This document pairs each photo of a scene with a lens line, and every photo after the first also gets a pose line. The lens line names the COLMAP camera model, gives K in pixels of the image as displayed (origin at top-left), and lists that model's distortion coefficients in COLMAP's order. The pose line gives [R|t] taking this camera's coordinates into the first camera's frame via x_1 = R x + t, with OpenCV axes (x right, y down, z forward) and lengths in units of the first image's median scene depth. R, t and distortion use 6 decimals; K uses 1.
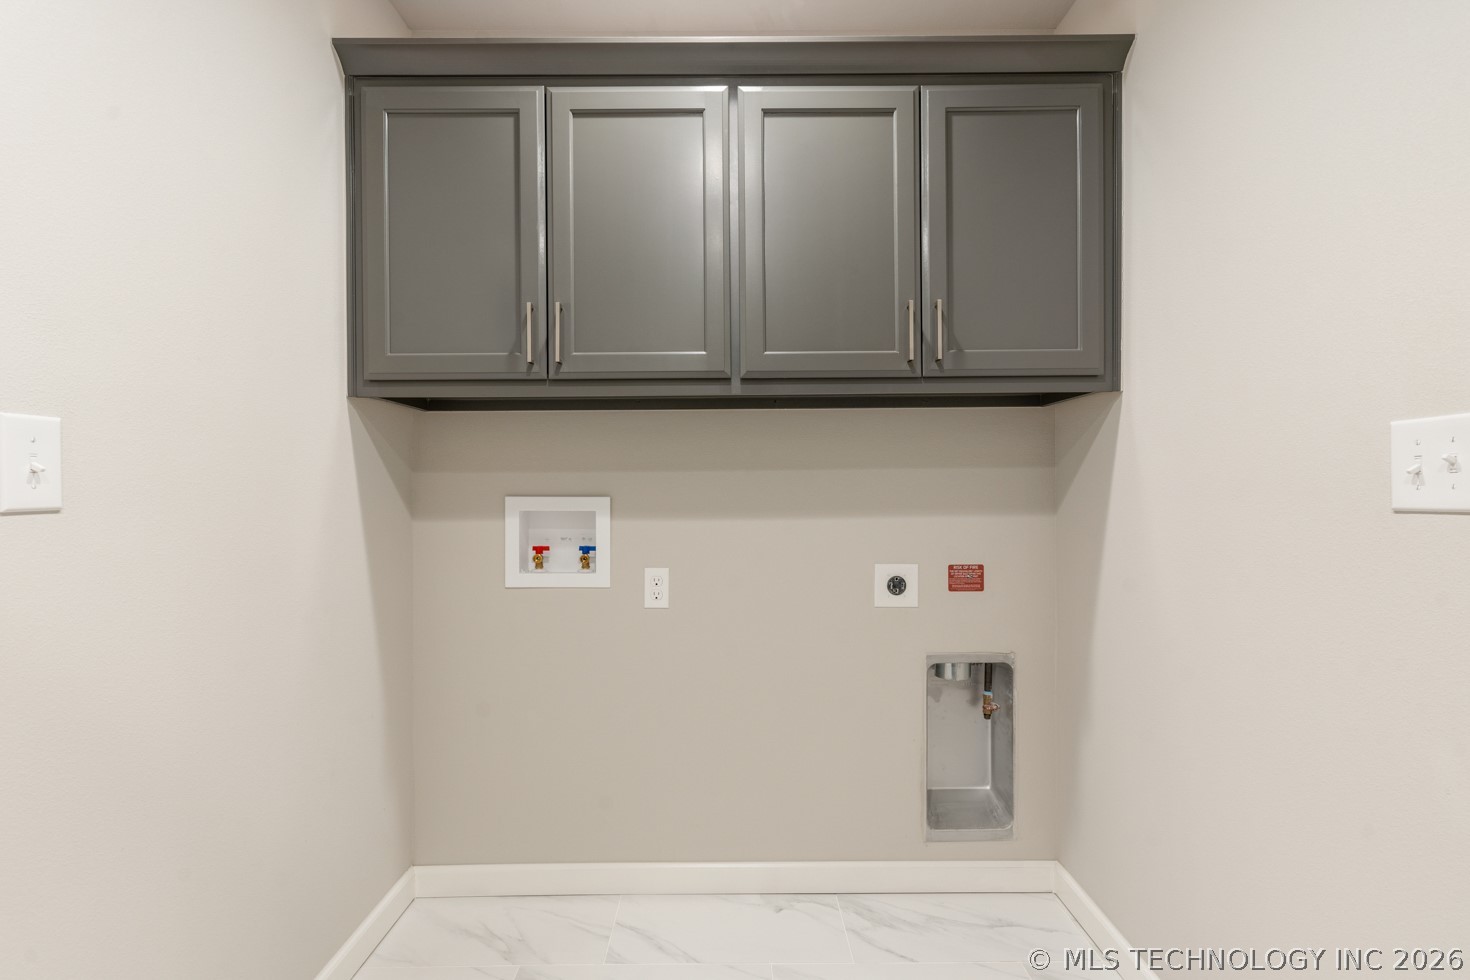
lens RADIAL K [[706.4, 0, 736.9], [0, 706.4, 490.2], [0, 0, 1]] dist [0.001990, -0.000158]
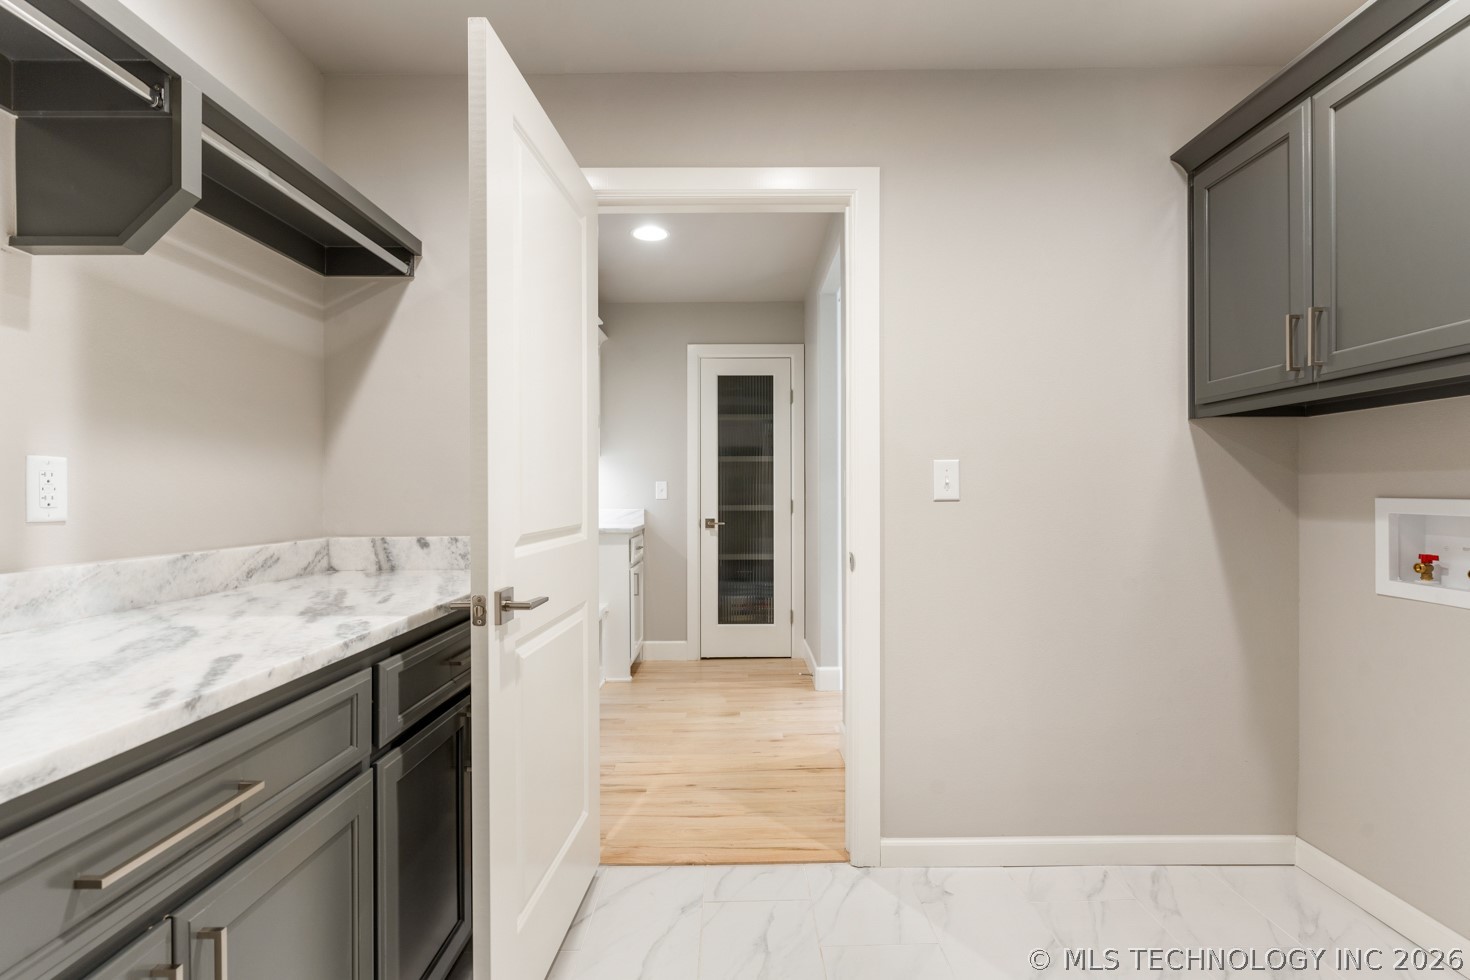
lens RADIAL K [[706.4, 0, 738.0], [0, 706.4, 490.2], [0, 0, 1]] dist [0.001990, -0.000158]
pose [[-0.011045, 0.003183, -0.999934, 0.696692], [0.002315, 0.999992, 0.003157, -0.007063], [0.999936, -0.002280, -0.011052, 0.166543]]
